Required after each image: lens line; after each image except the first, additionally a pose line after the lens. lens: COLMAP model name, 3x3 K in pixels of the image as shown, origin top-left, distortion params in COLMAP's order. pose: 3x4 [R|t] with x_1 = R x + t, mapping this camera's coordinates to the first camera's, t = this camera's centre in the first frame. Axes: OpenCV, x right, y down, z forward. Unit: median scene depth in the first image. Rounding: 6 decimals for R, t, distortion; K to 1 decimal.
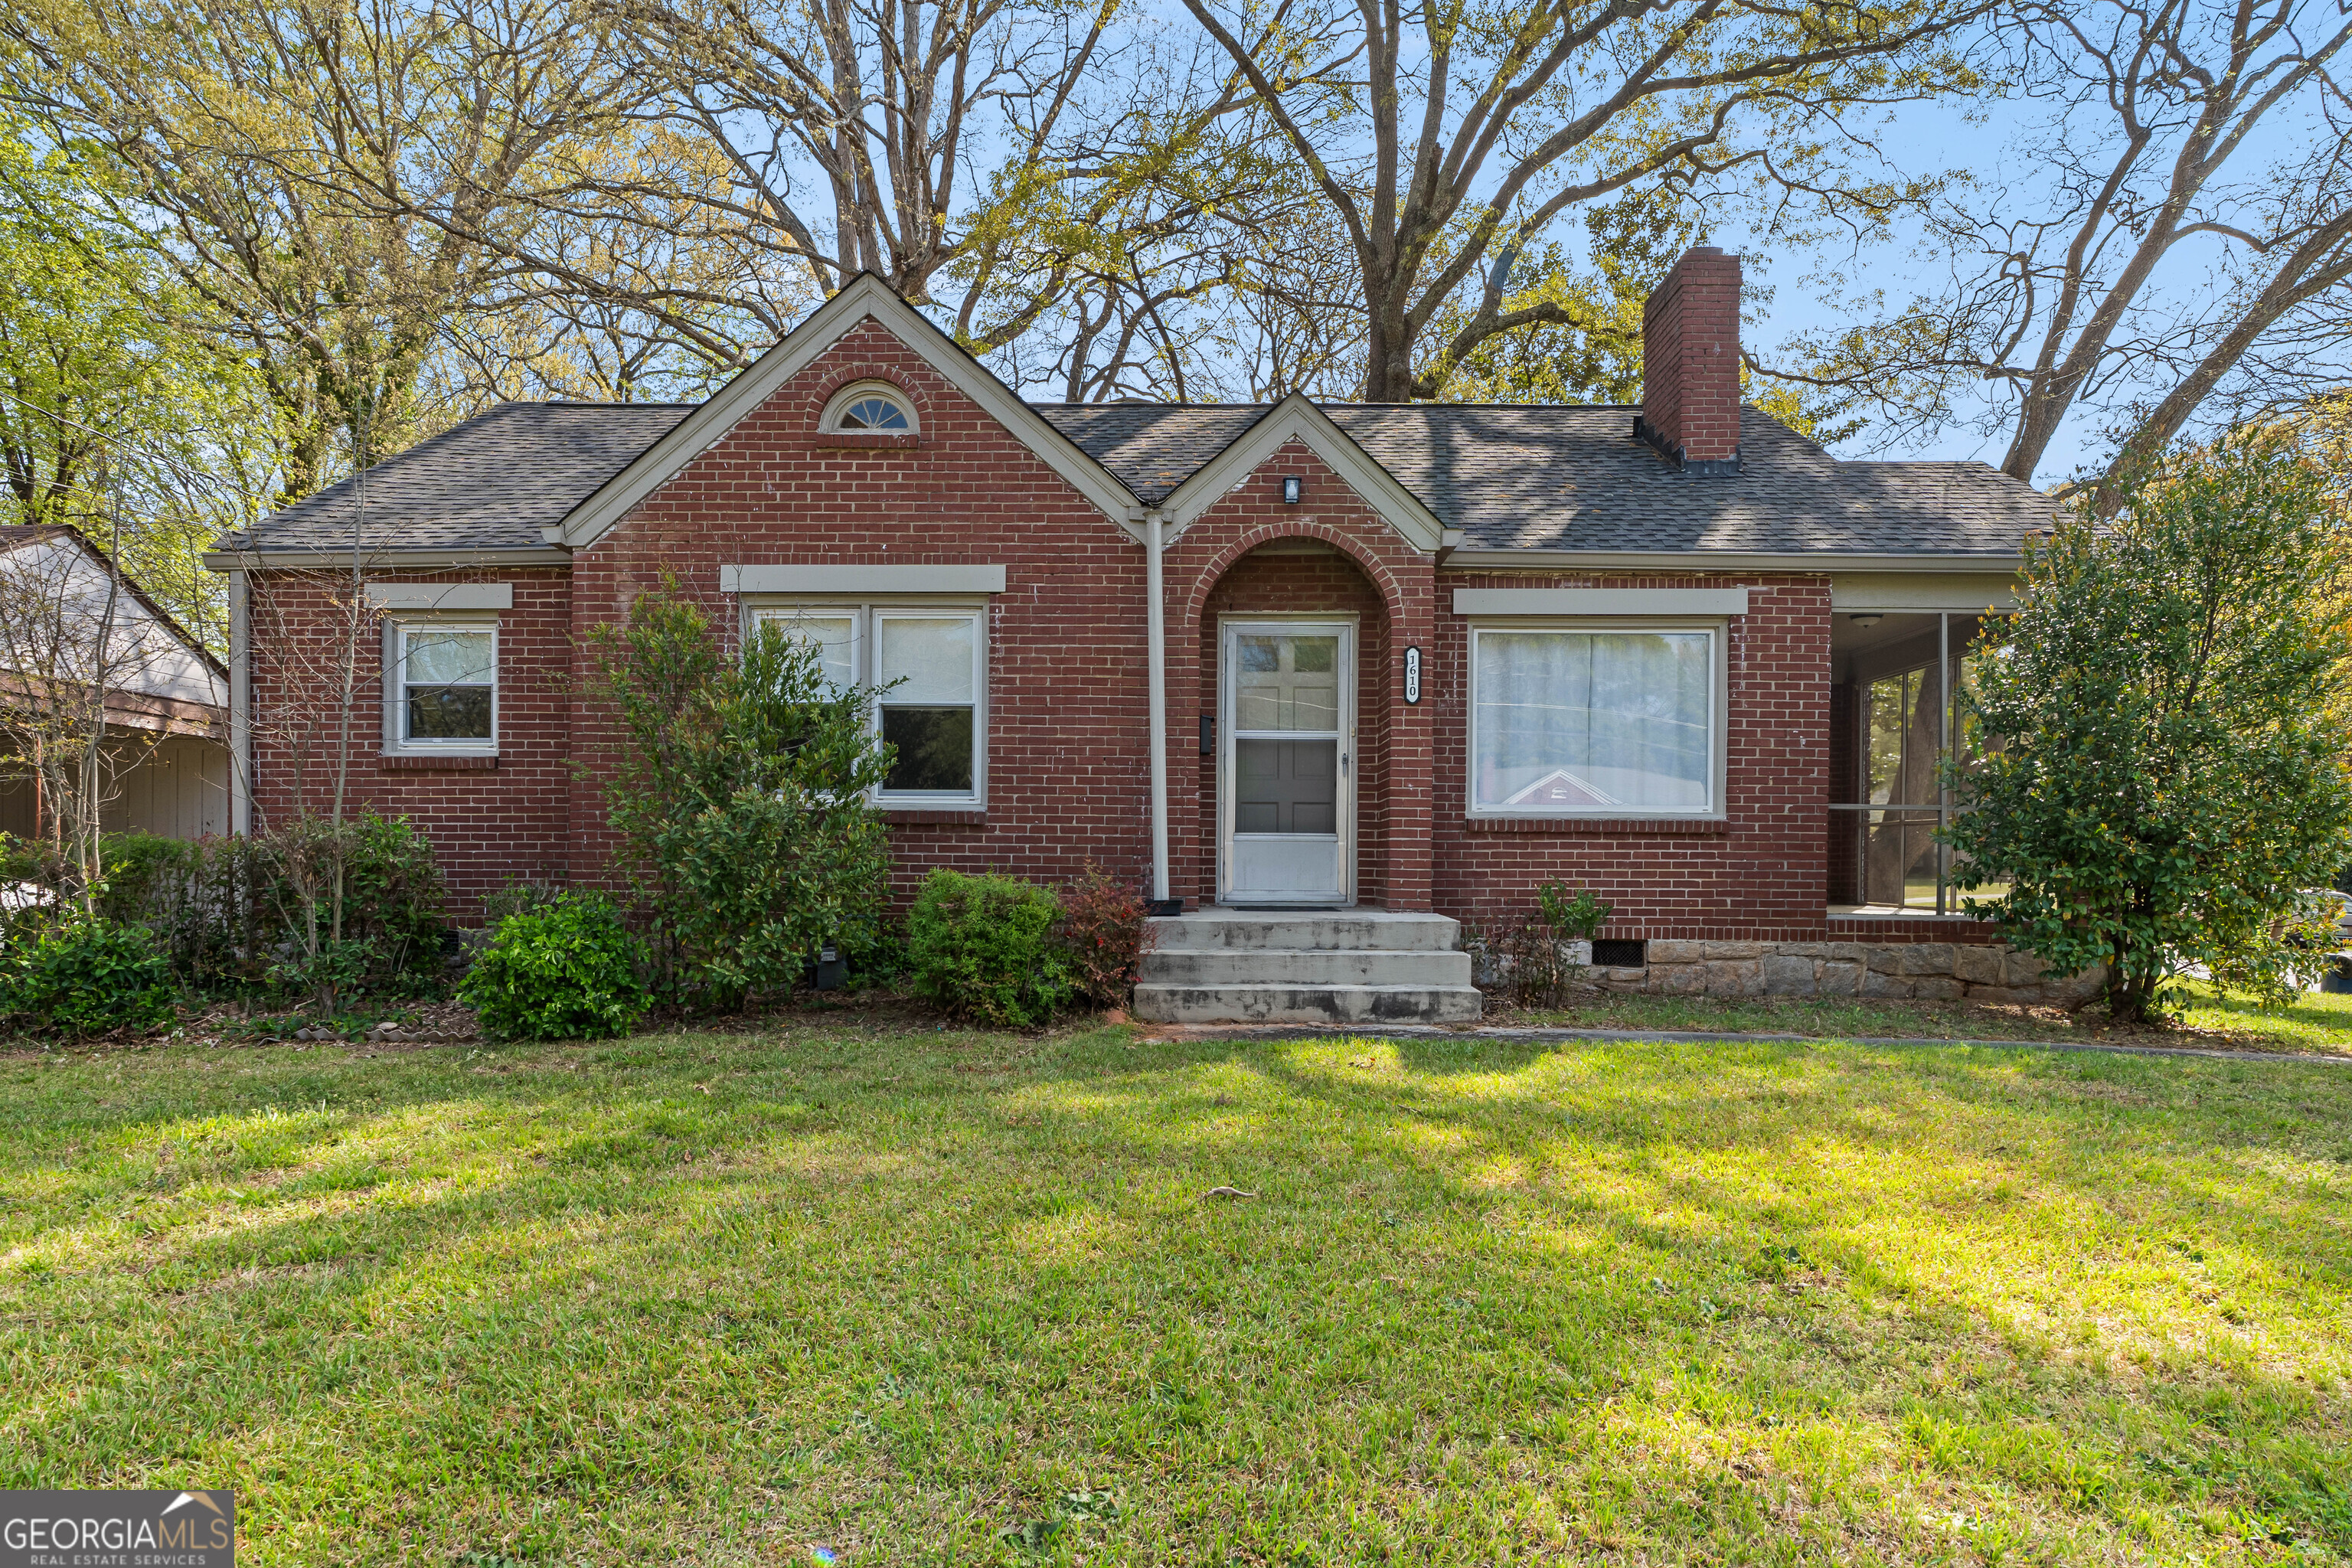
lens RADIAL K [[1348.3, 0, 1175.3], [0, 1348.3, 901.4], [0, 0, 1]] dist [-0.005602, -0.000765]
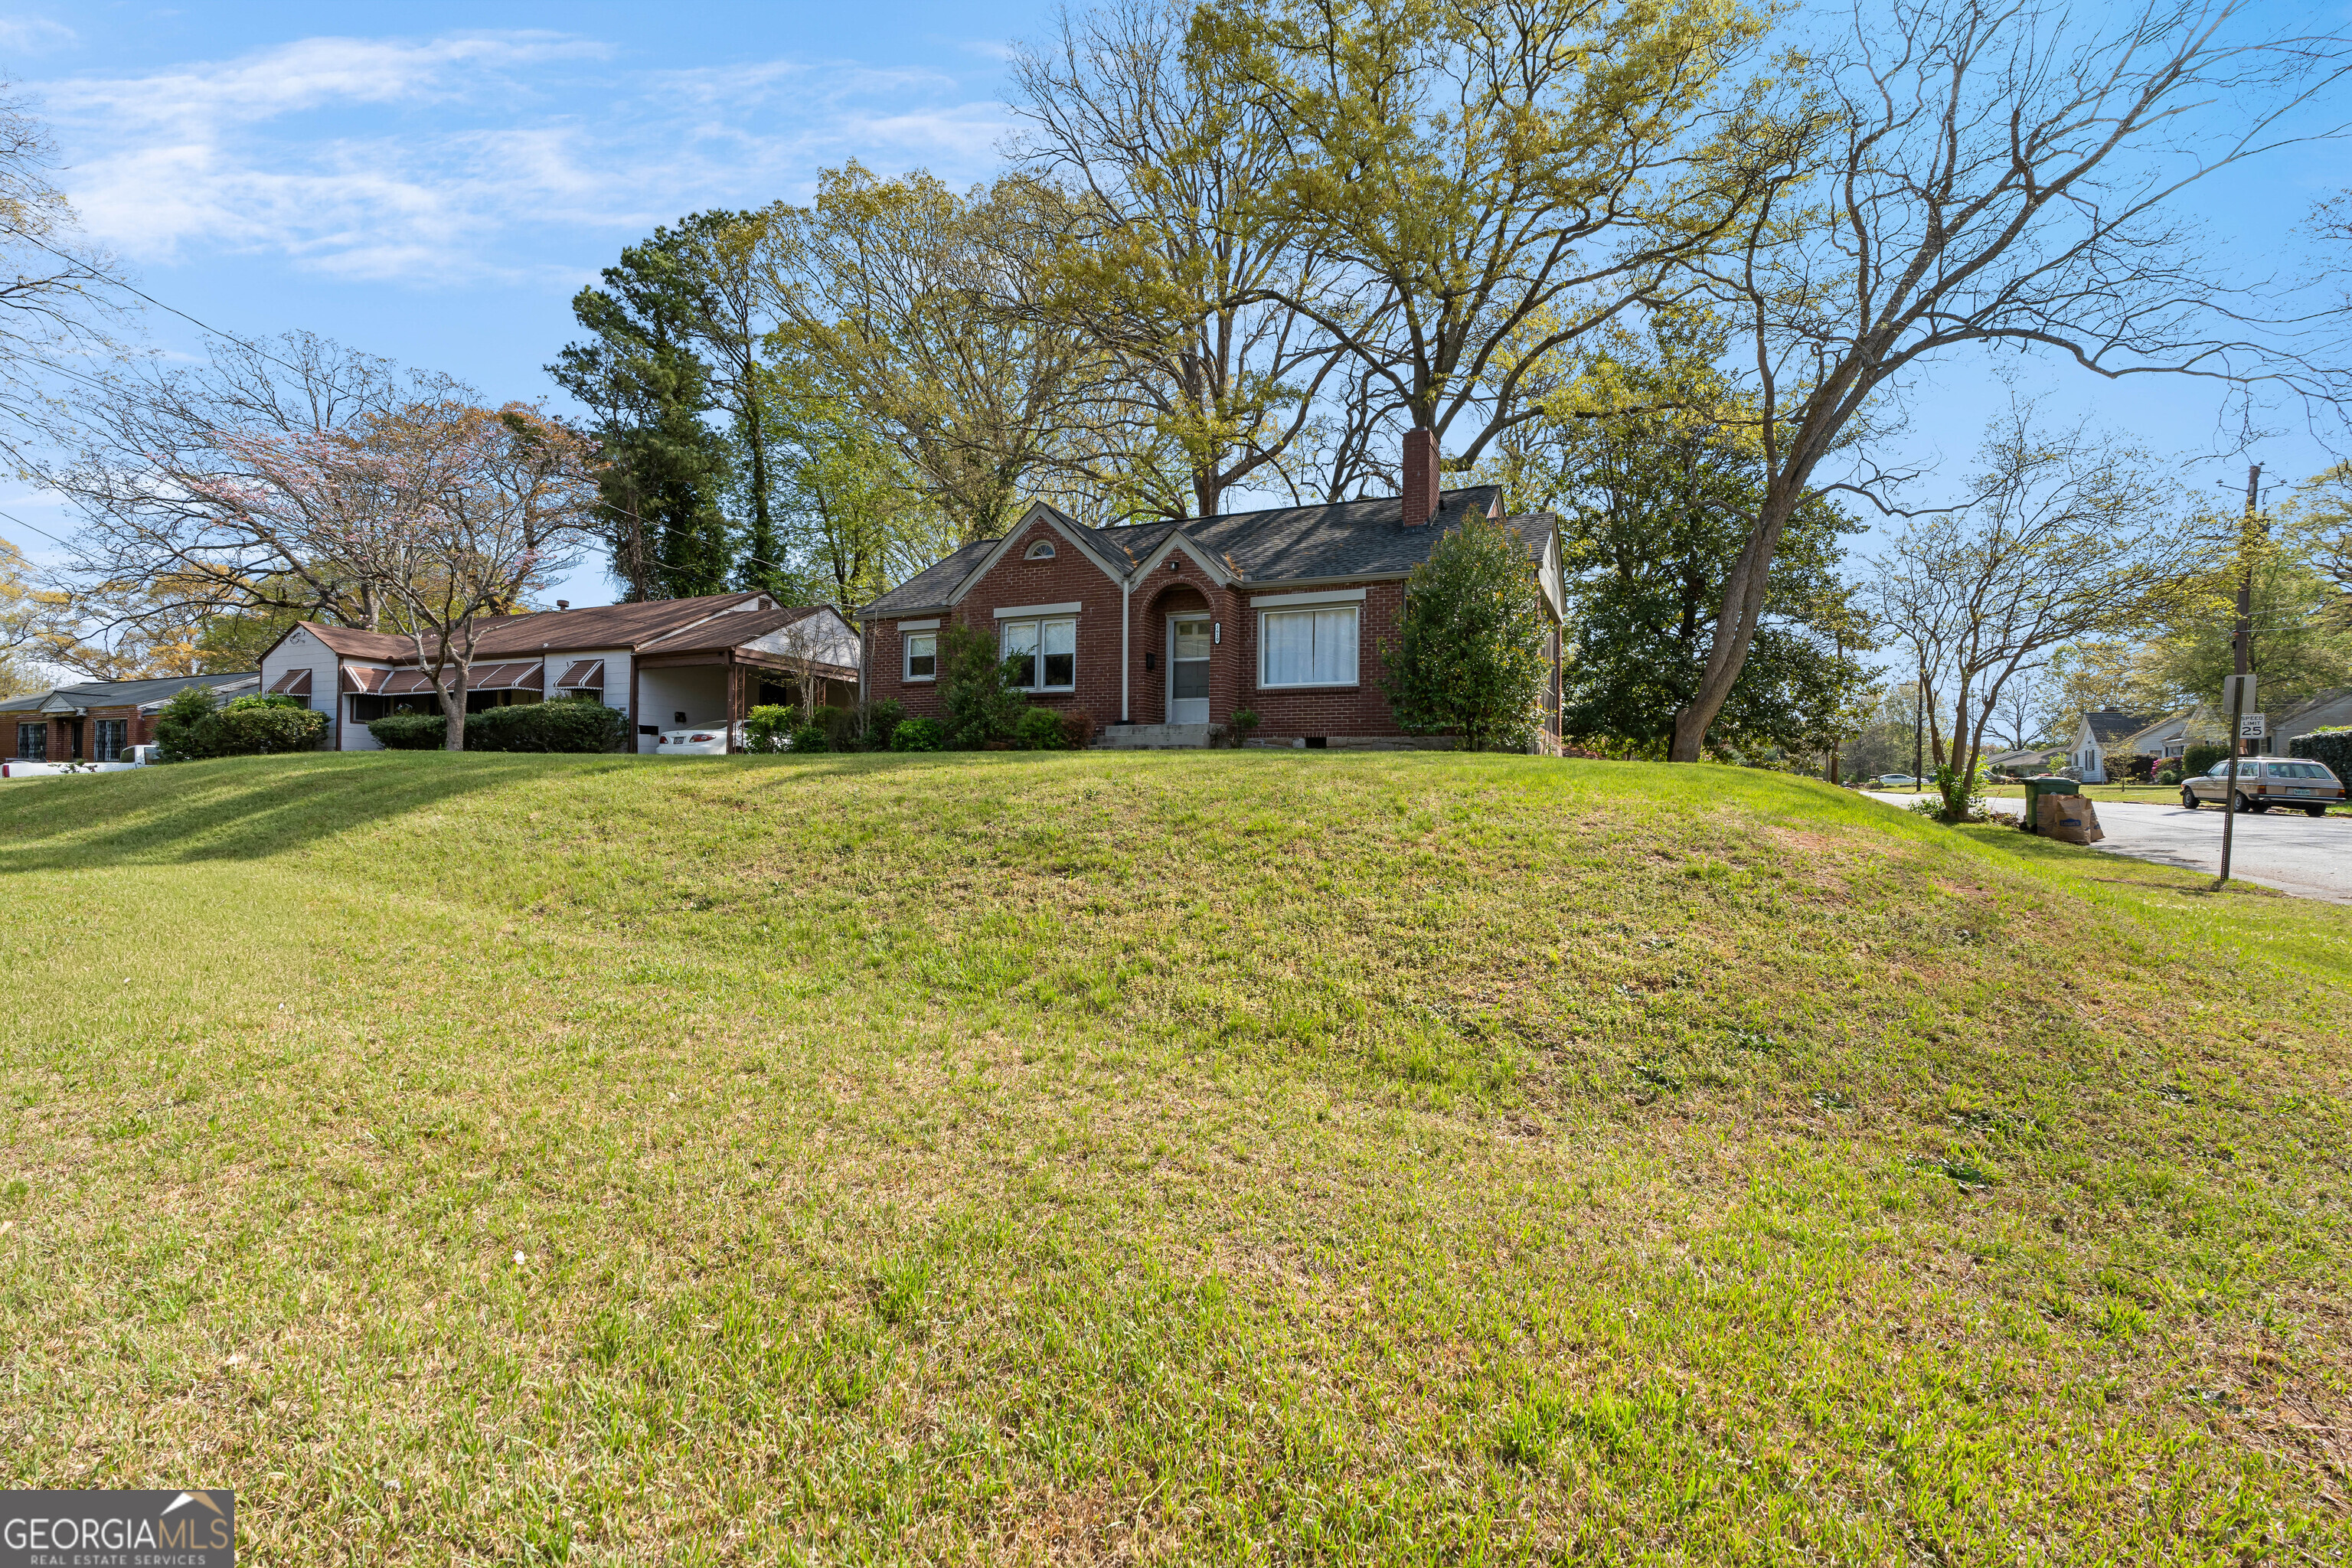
lens RADIAL K [[1085.9, 0, 1175.1], [0, 1085.9, 797.6], [0, 0, 1]] dist [-0.000901, -0.000441]
pose [[0.911277, 0.004349, -0.411770, 0.901869], [-0.017928, 0.999415, -0.029120, 0.197266], [0.411402, 0.033918, 0.910823, -0.865397]]
